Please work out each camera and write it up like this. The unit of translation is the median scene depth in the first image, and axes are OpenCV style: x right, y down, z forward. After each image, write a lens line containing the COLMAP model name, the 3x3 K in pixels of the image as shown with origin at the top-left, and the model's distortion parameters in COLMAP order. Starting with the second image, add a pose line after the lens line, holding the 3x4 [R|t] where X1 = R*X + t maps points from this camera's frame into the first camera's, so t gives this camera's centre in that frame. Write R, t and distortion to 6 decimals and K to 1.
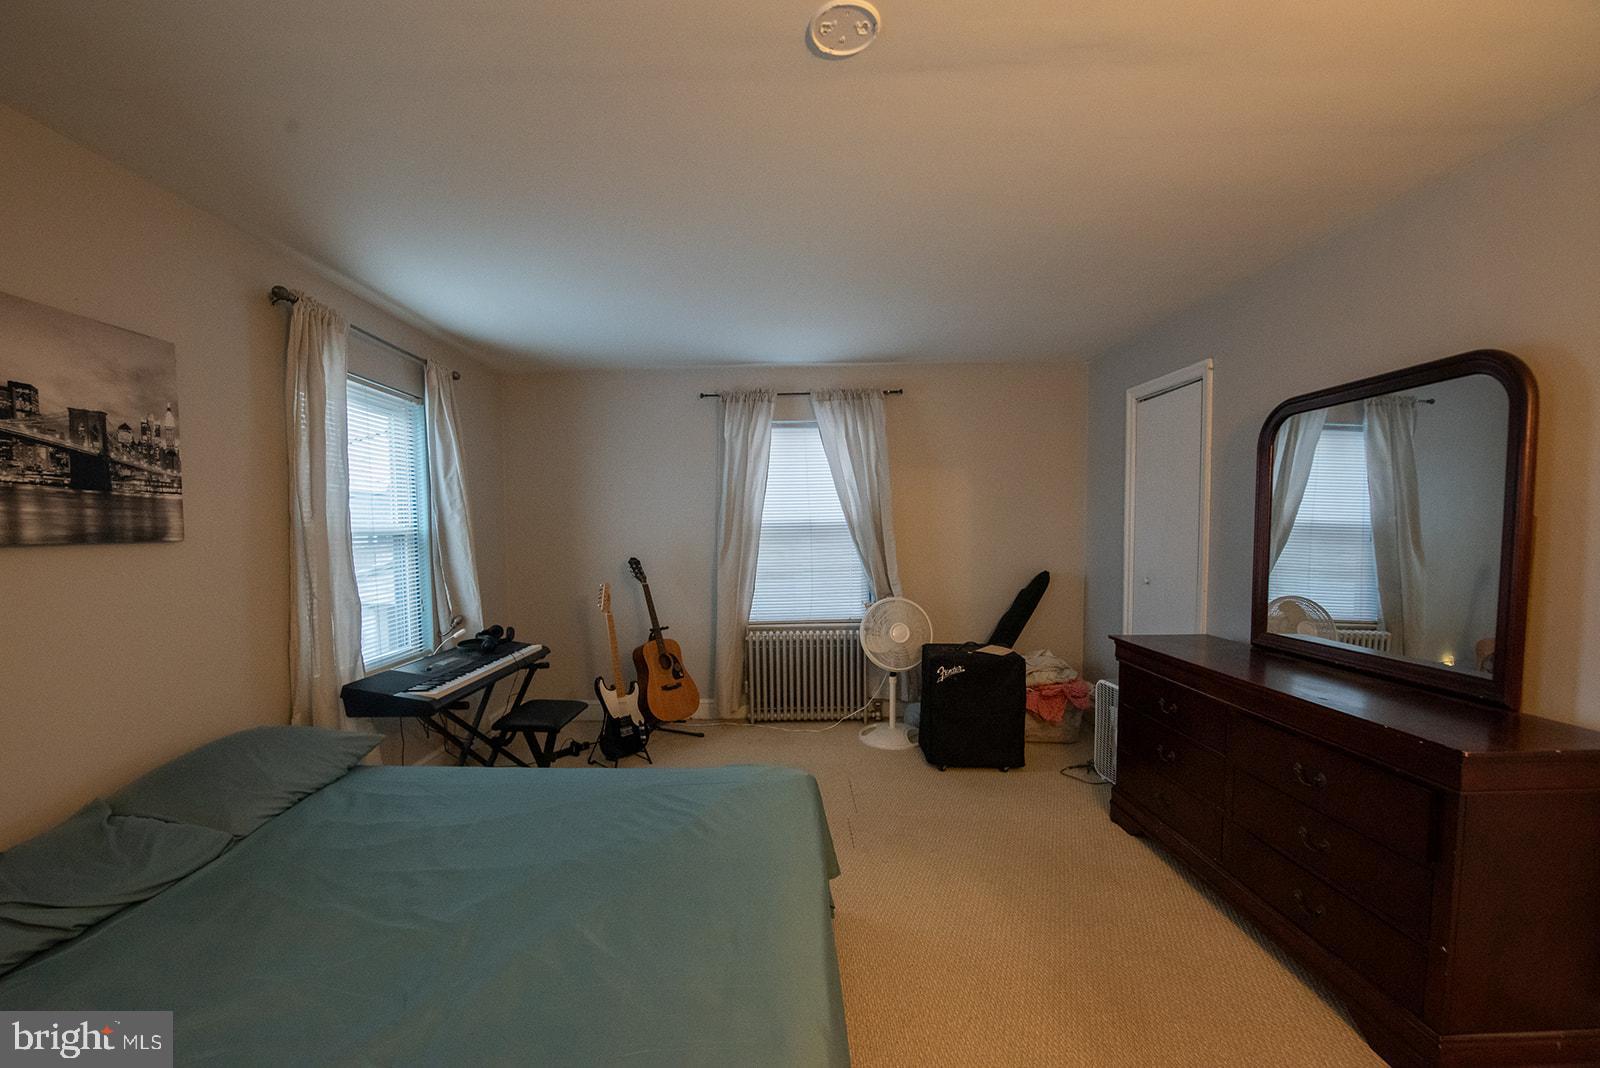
lens RADIAL K [[655.4, 0, 780.7], [0, 655.4, 560.1], [0, 0, 1]] dist [-0.000621, -0.000200]
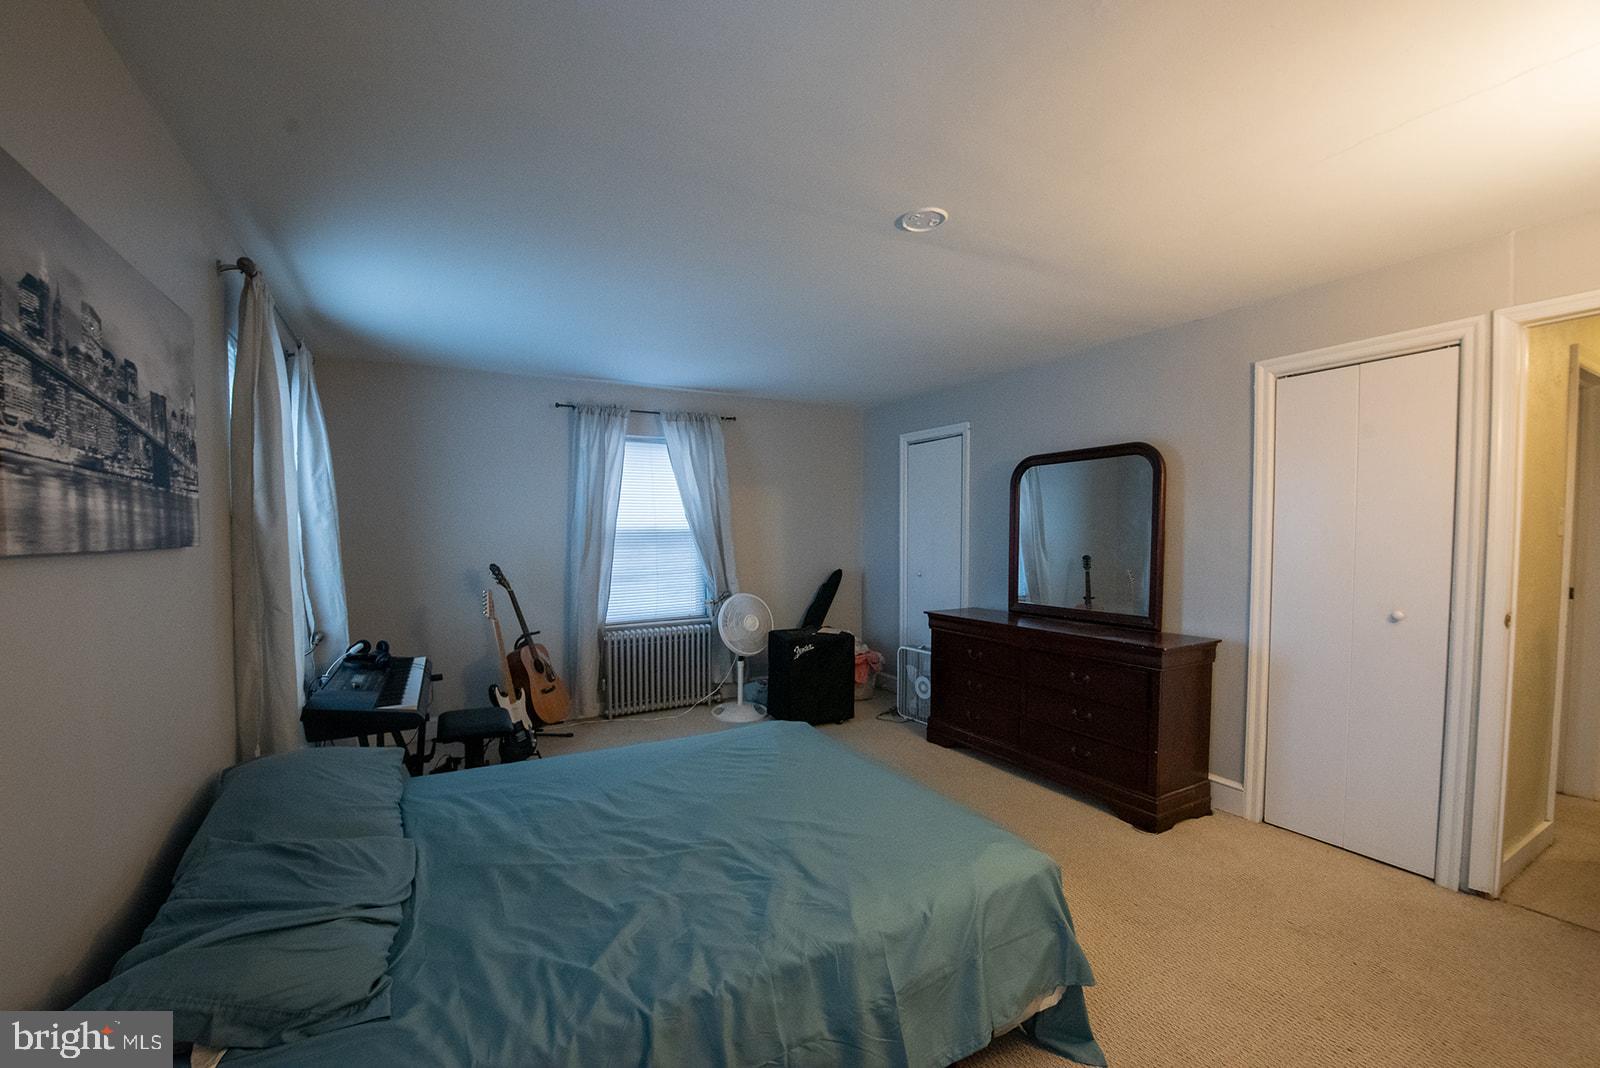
lens RADIAL K [[639.2, 0, 800.0], [0, 639.2, 555.4], [0, 0, 1]] dist [-0.002430, -0.000099]
pose [[0.873302, -0.011161, 0.487052, -0.291031], [0.019221, 0.999749, -0.011553, 0.003505], [-0.486800, 0.019451, 0.873297, -0.056446]]
